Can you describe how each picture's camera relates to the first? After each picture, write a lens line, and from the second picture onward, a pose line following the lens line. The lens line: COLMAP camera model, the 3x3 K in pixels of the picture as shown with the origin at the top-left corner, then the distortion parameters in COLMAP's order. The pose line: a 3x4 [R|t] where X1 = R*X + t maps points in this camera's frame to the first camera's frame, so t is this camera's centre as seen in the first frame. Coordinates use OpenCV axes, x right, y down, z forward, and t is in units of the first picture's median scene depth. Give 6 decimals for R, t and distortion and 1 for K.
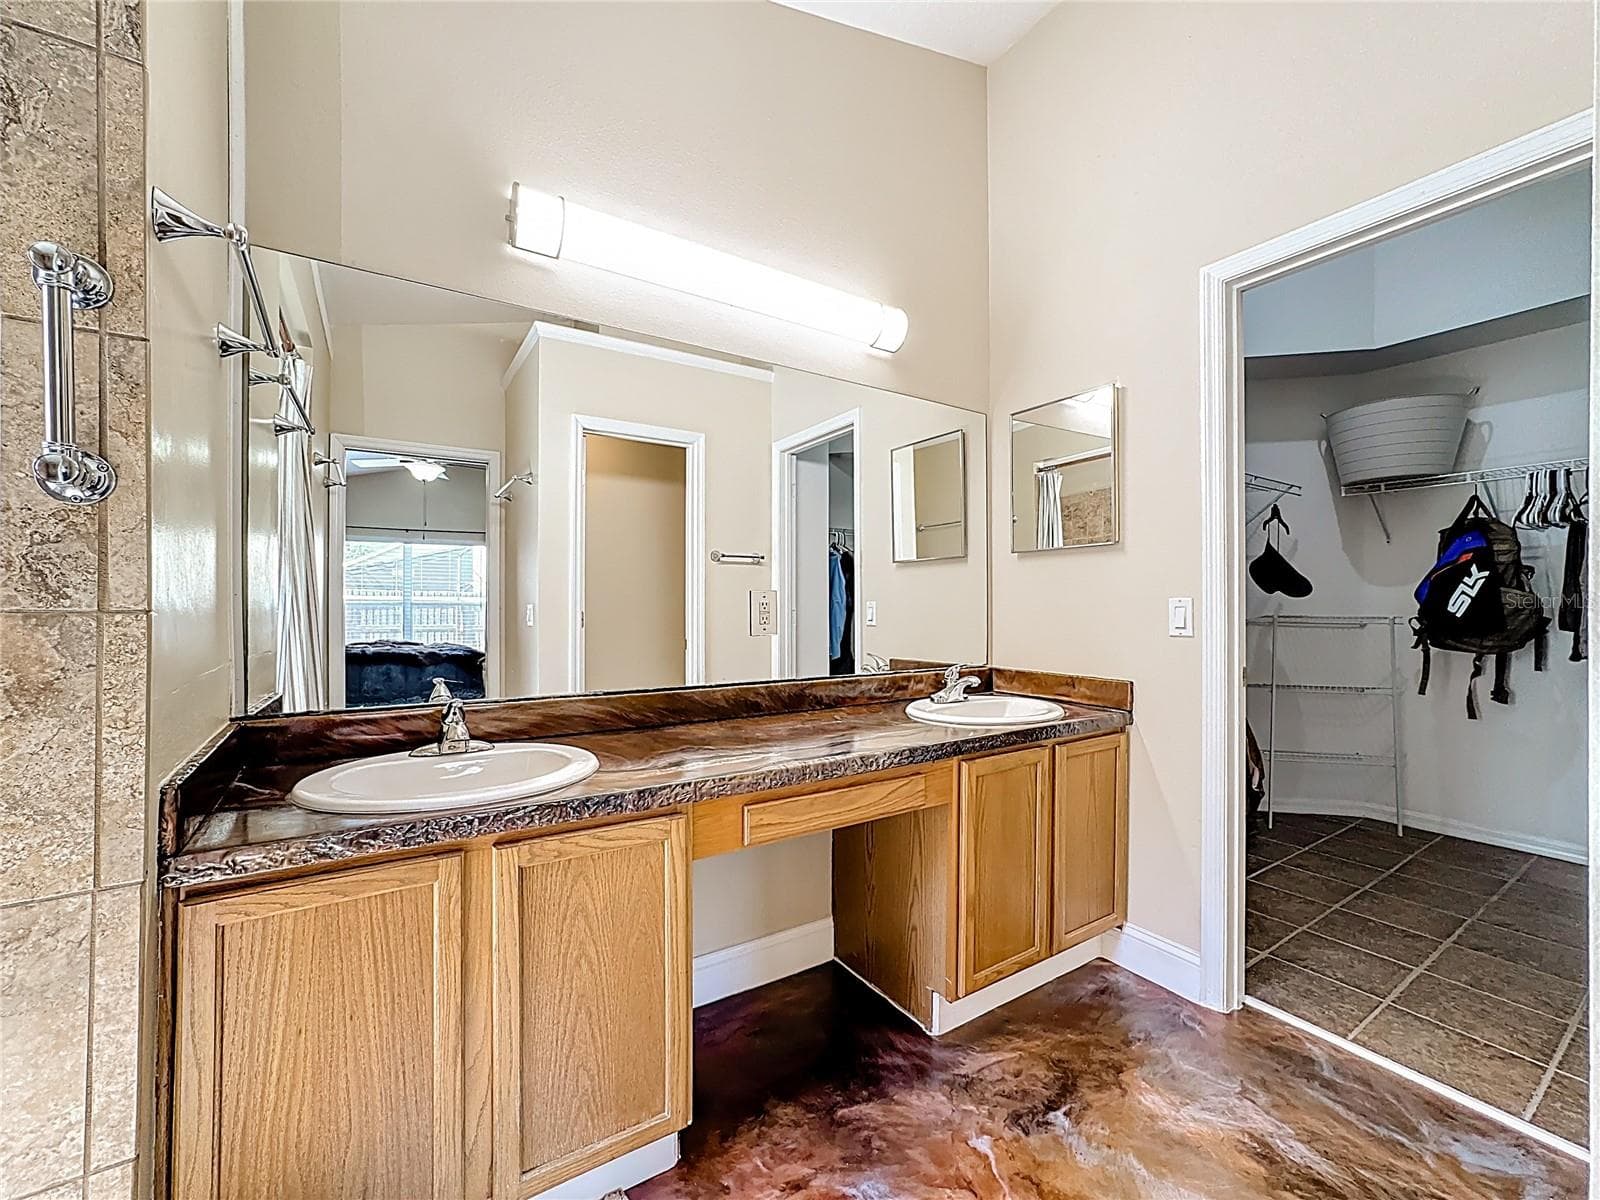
lens RADIAL K [[655.0, 0, 800.0], [0, 655.0, 600.0], [0, 0, 1]] dist [-0.013402, 0.000642]
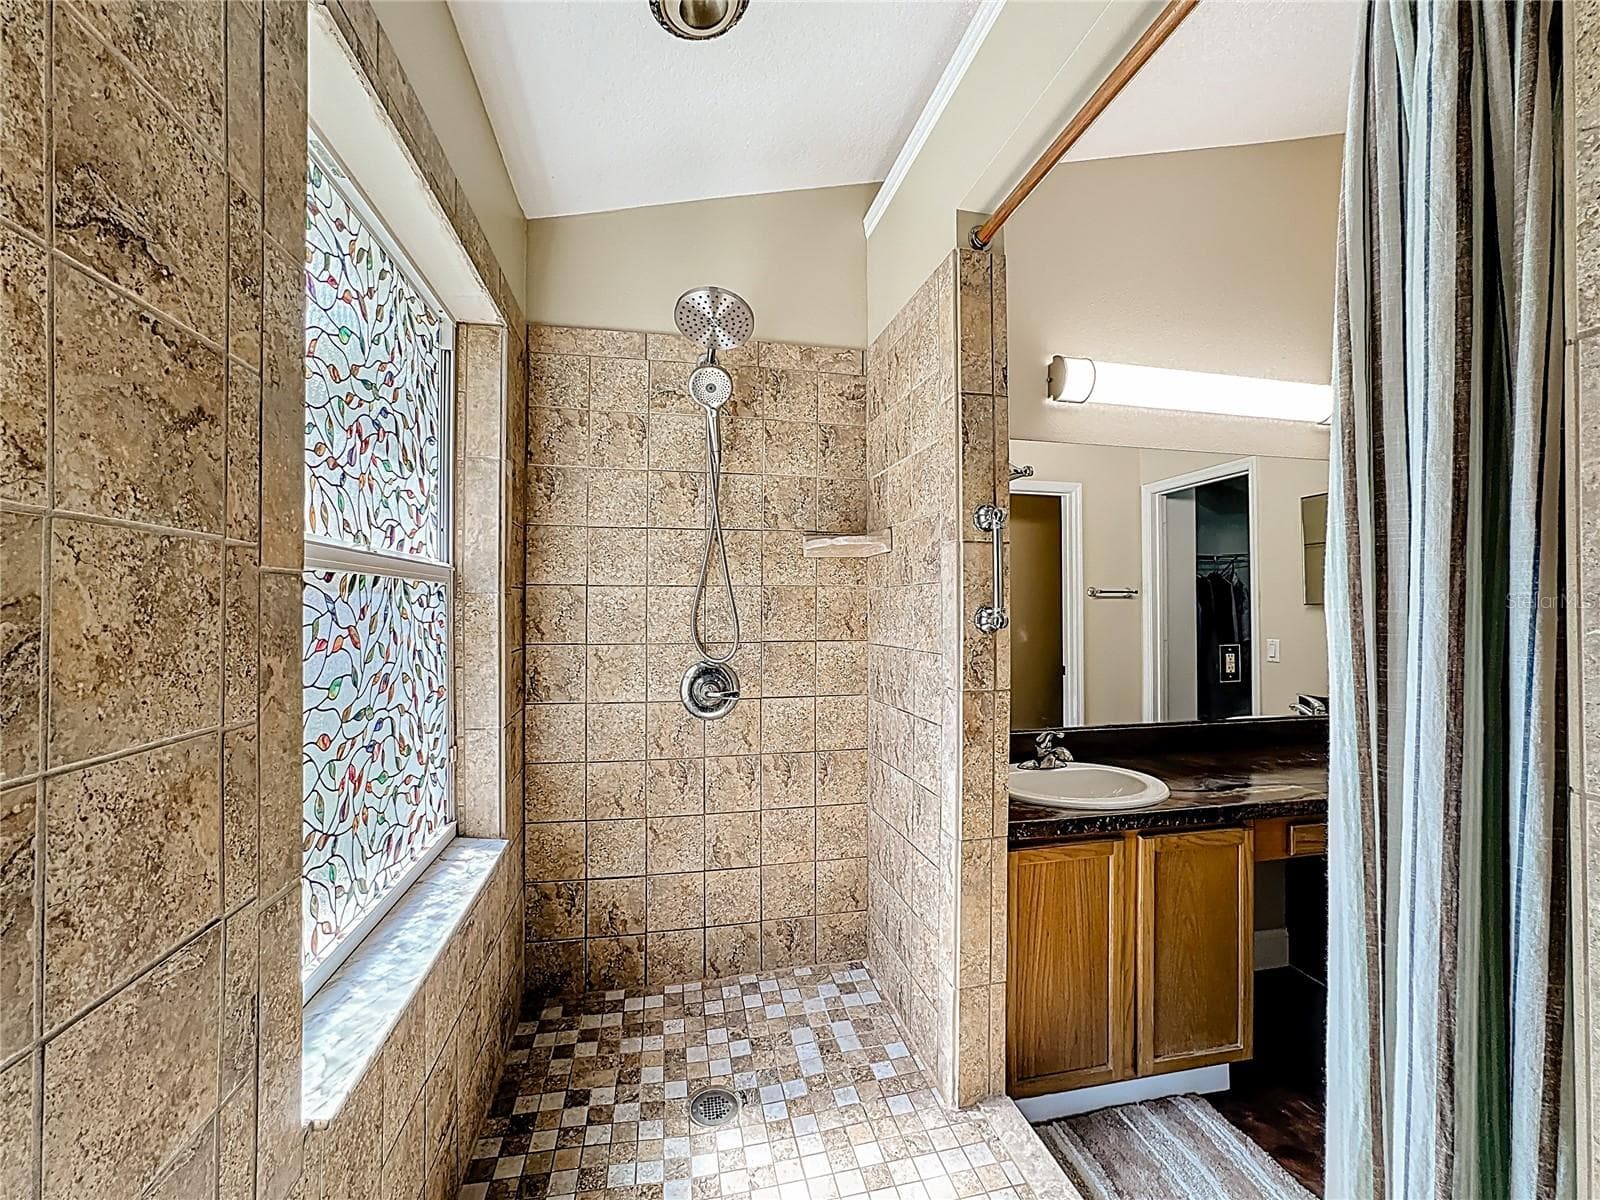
lens RADIAL K [[655.0, 0, 800.0], [0, 655.0, 600.0], [0, 0, 1]] dist [-0.013402, 0.000642]
pose [[0.934883, -0.009257, -0.354836, -0.603583], [0.007587, 0.999953, -0.006098, -0.154472], [0.354875, 0.003009, 0.934909, -0.640605]]
